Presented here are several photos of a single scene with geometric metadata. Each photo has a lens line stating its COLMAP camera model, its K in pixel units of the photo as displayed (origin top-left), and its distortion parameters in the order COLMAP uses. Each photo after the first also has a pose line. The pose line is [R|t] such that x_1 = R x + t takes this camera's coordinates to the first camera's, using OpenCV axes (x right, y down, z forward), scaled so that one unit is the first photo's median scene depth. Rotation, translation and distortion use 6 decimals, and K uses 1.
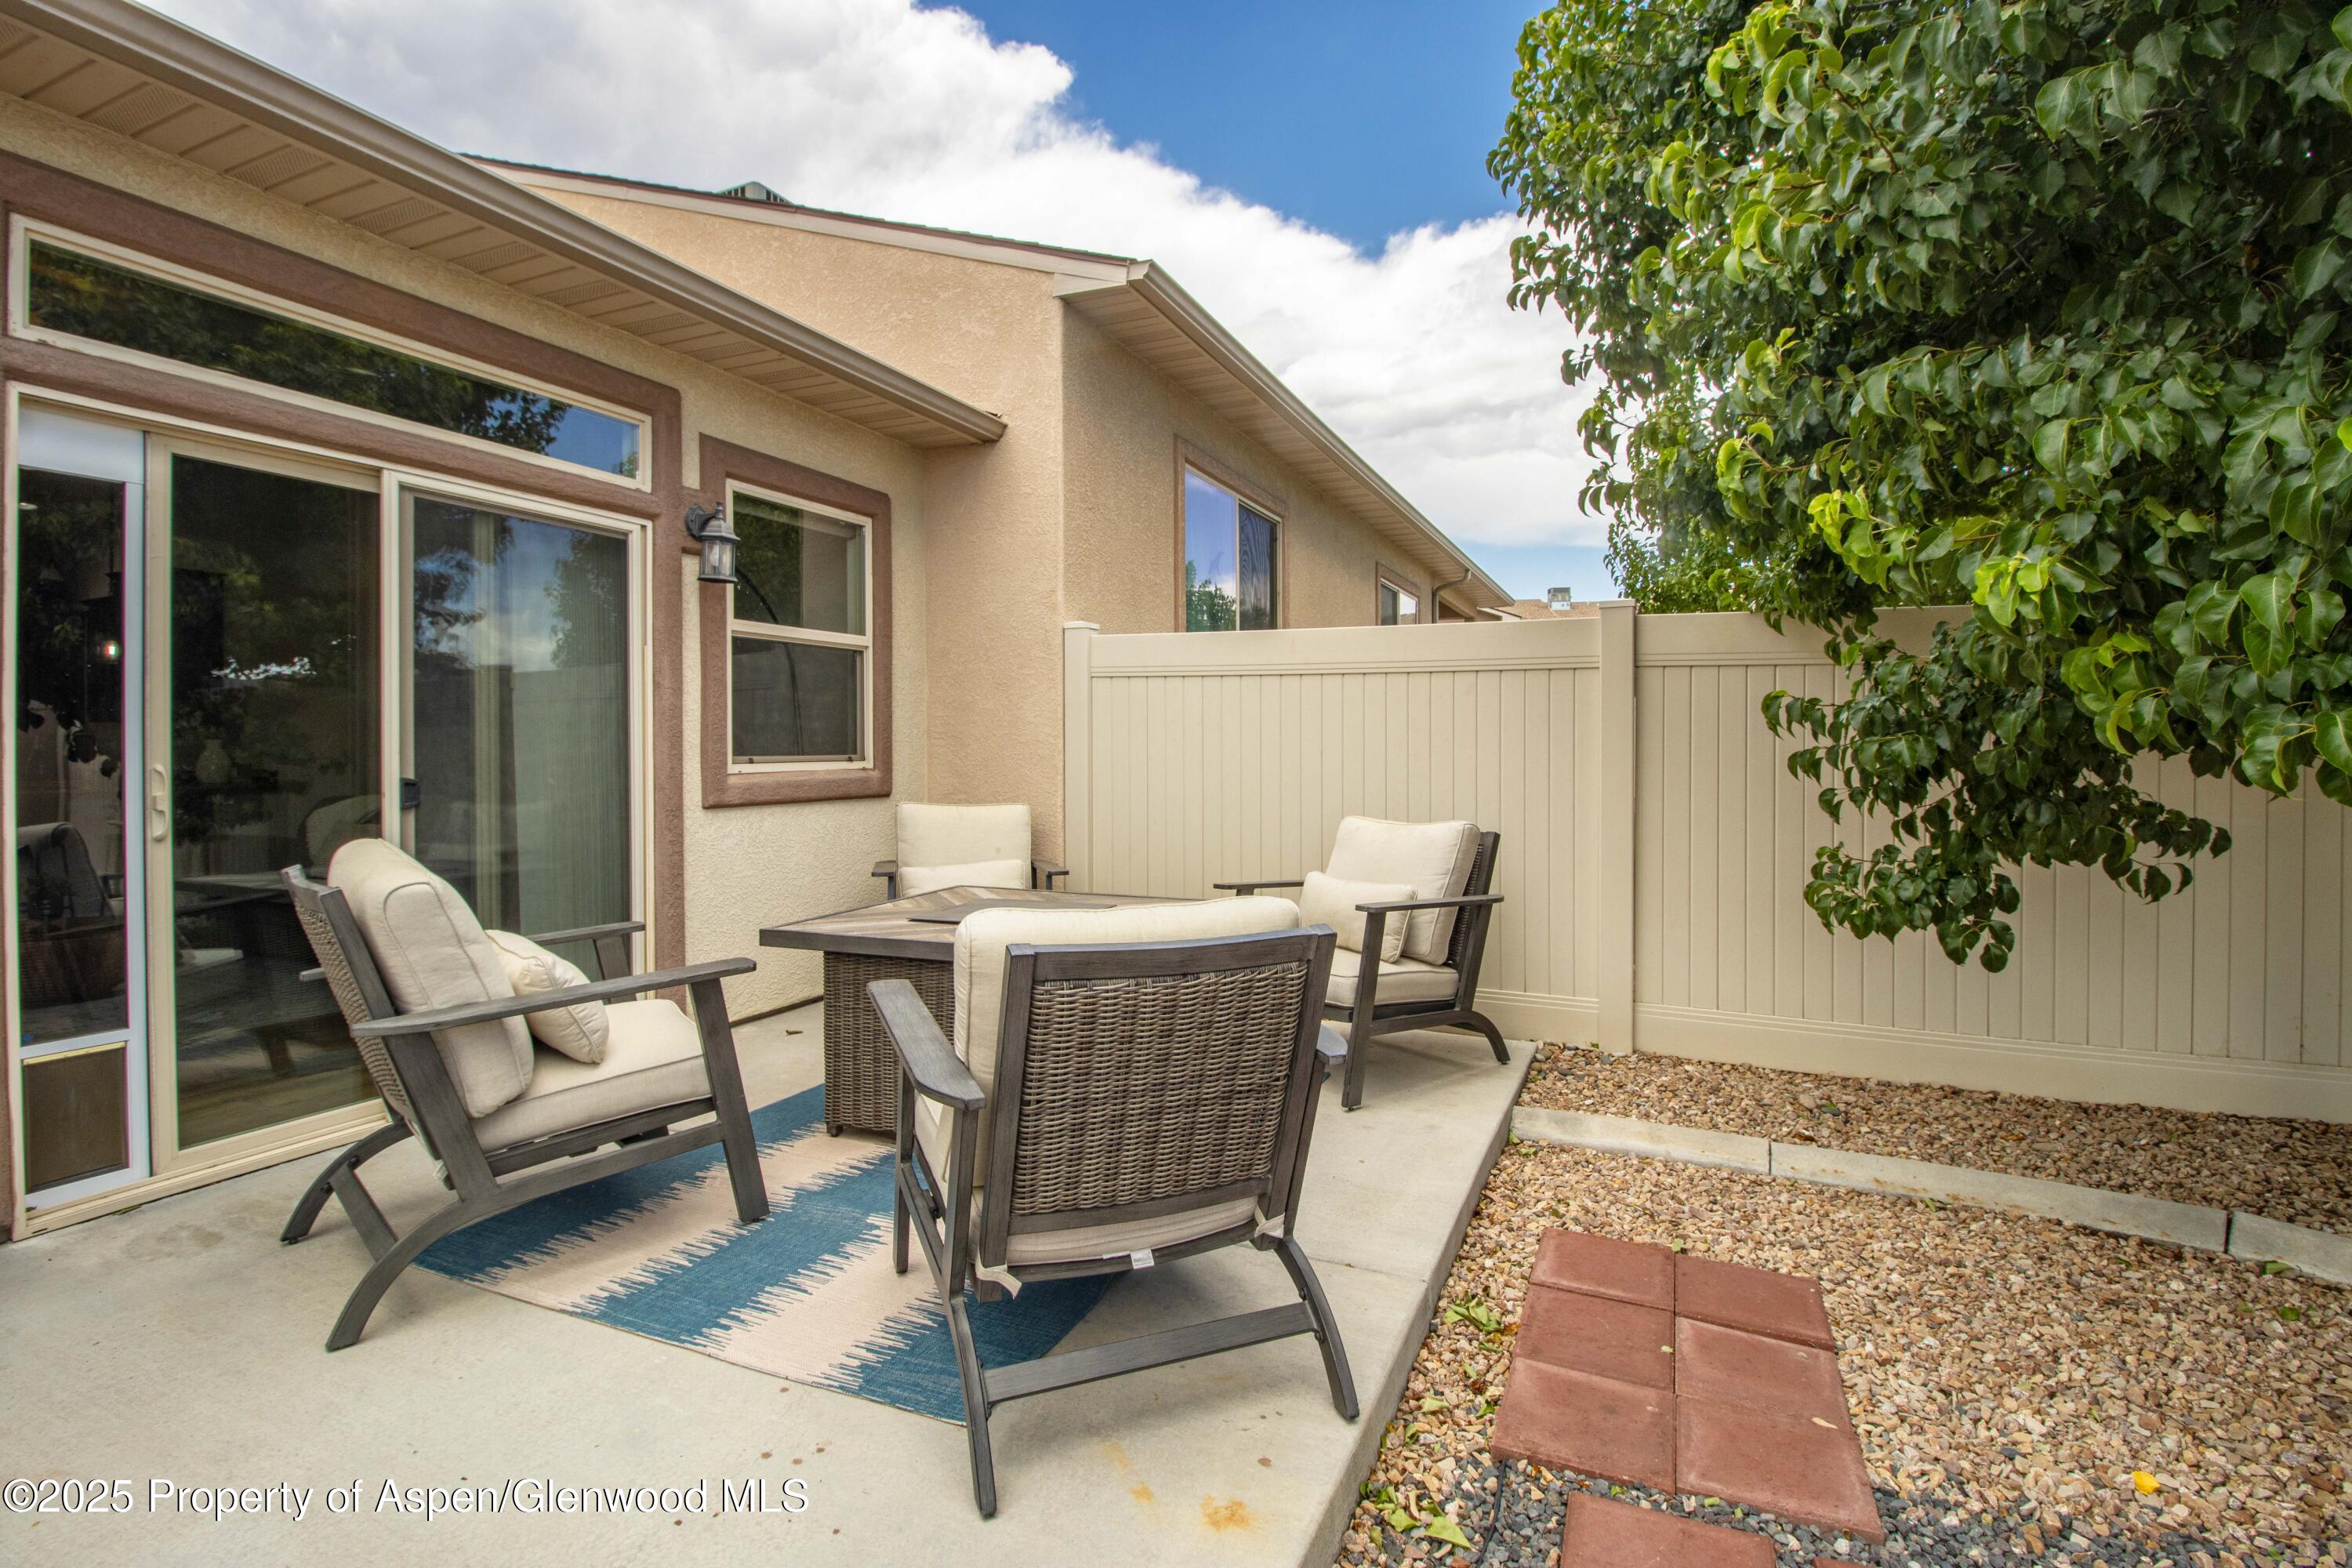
lens RADIAL K [[1138.0, 0, 1177.7], [0, 1138.0, 739.9], [0, 0, 1]] dist [-0.000547, 0.000076]
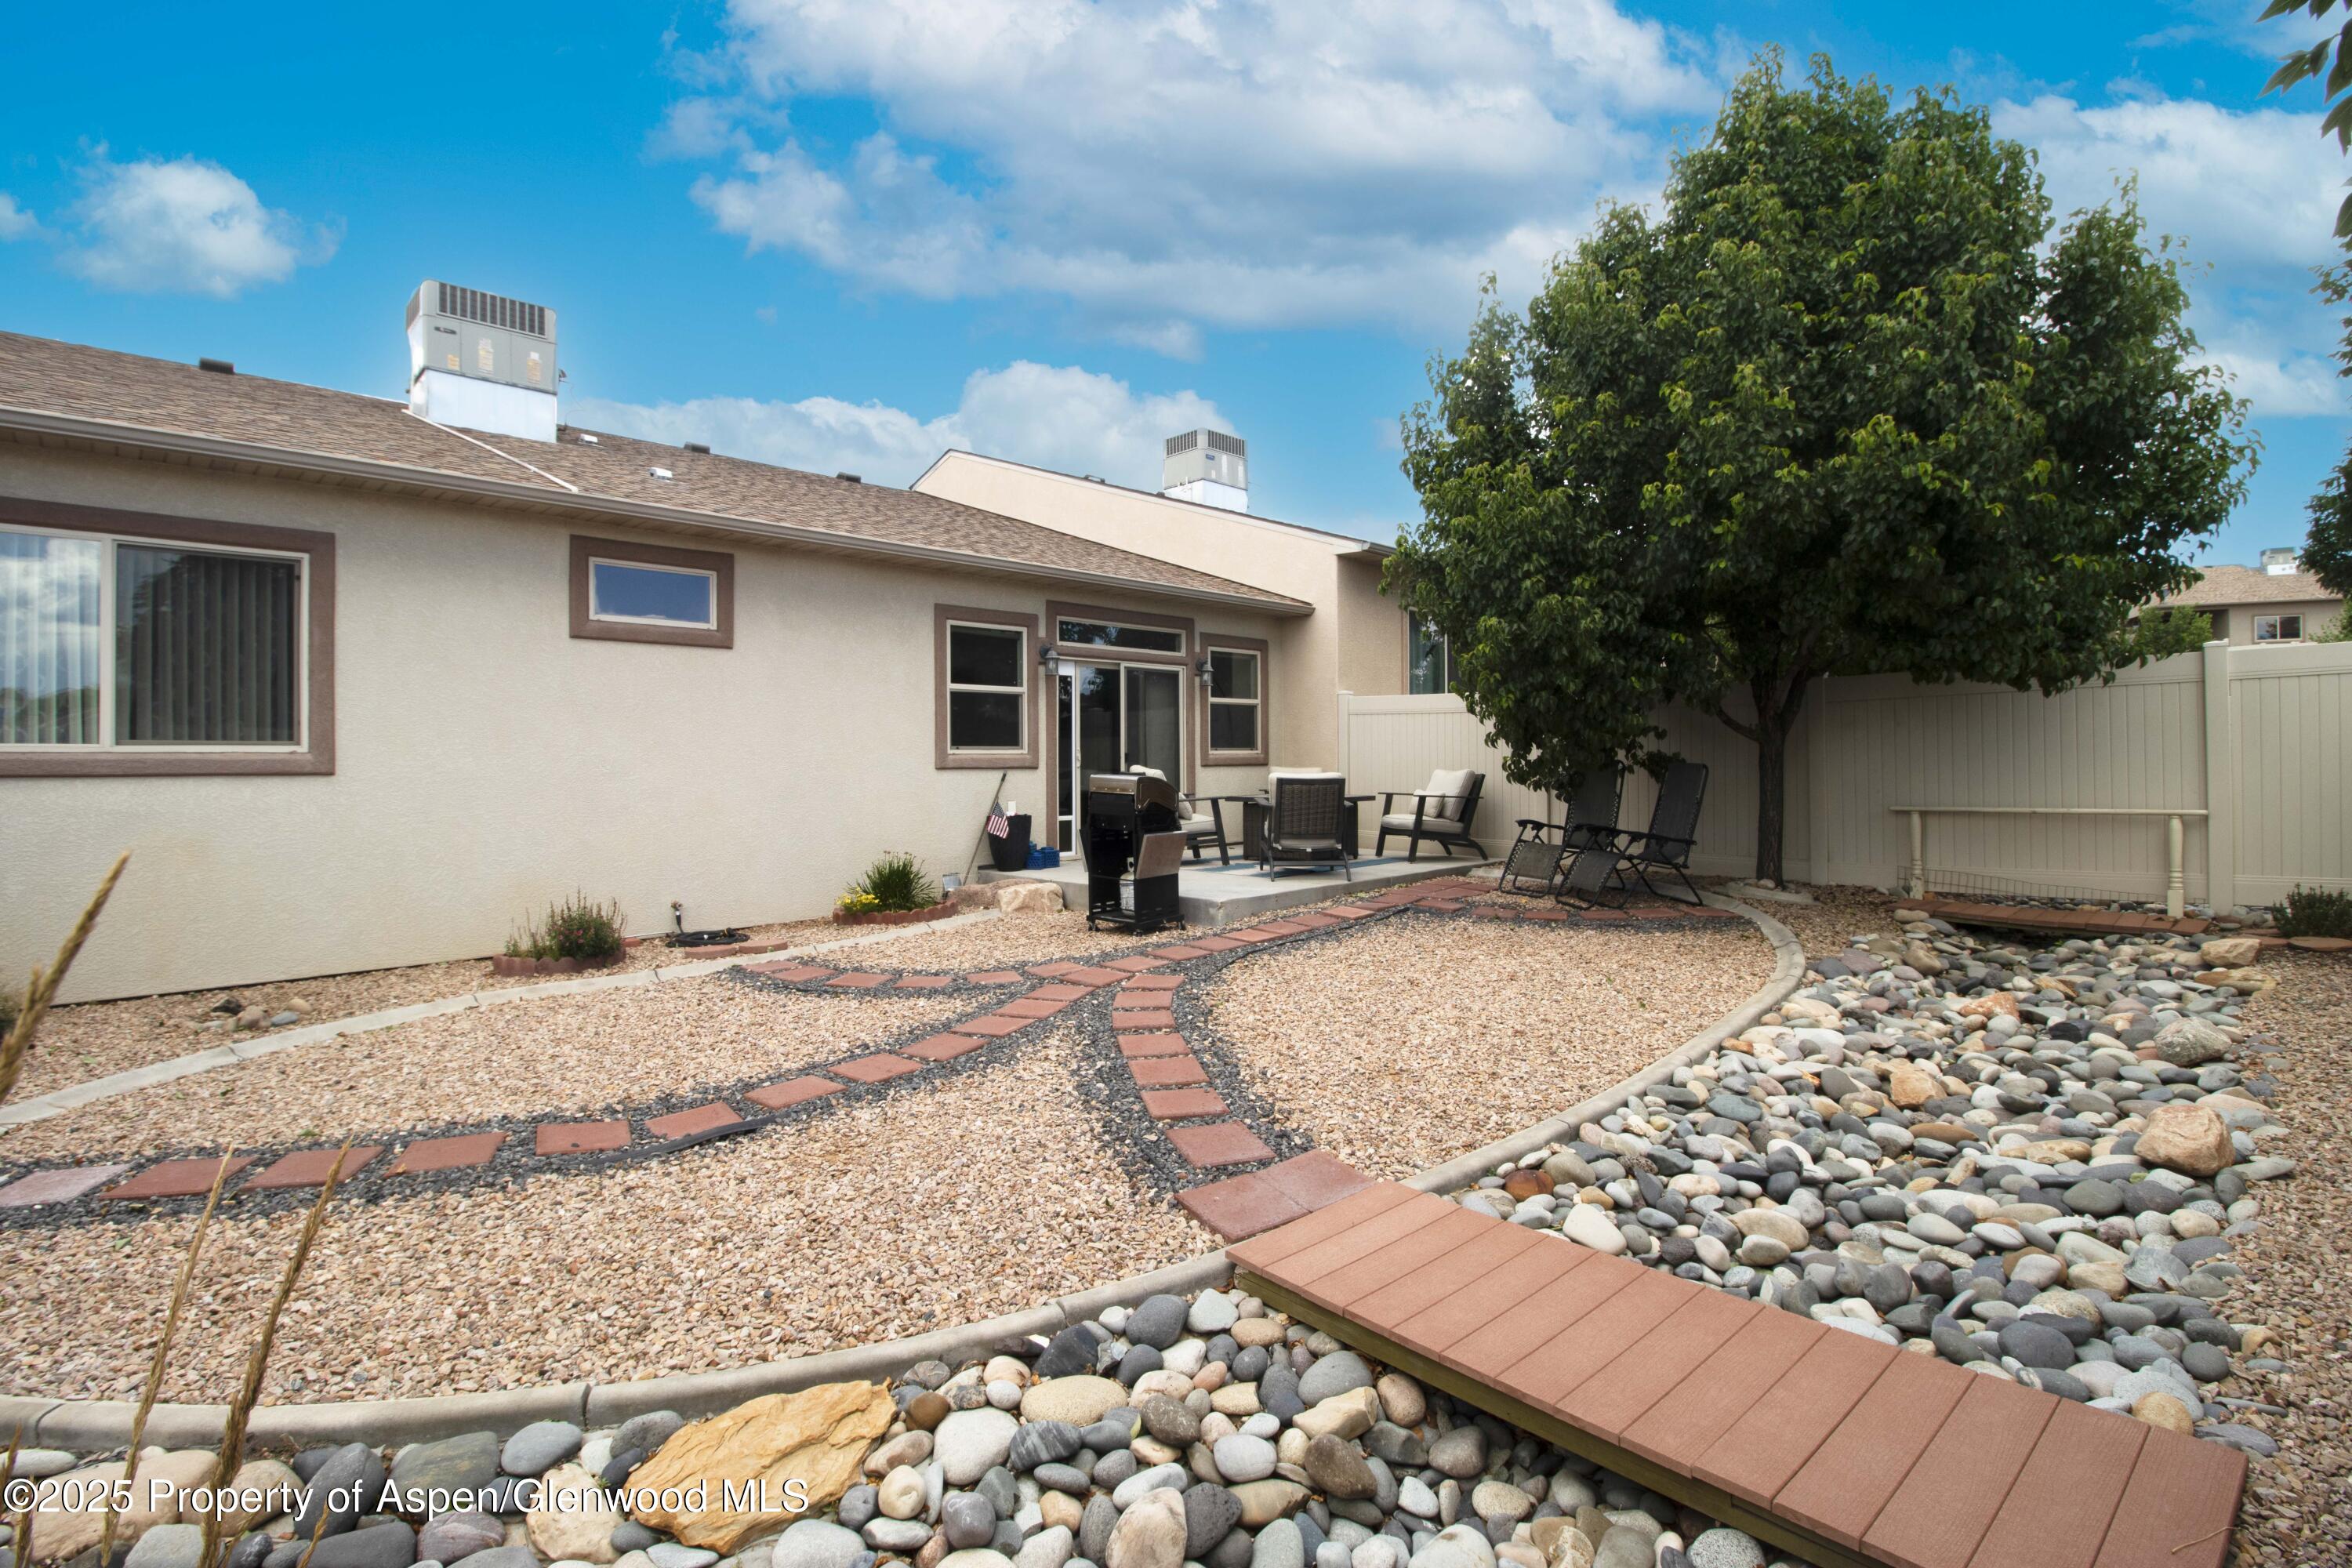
lens RADIAL K [[1138.0, 0, 1177.7], [0, 1138.0, 739.9], [0, 0, 1]] dist [-0.000547, 0.000076]
pose [[0.938322, -0.005431, -0.345720, 0.527730], [0.000494, 0.999897, -0.014367, 0.038324], [0.345762, 0.013310, 0.938228, -1.746333]]
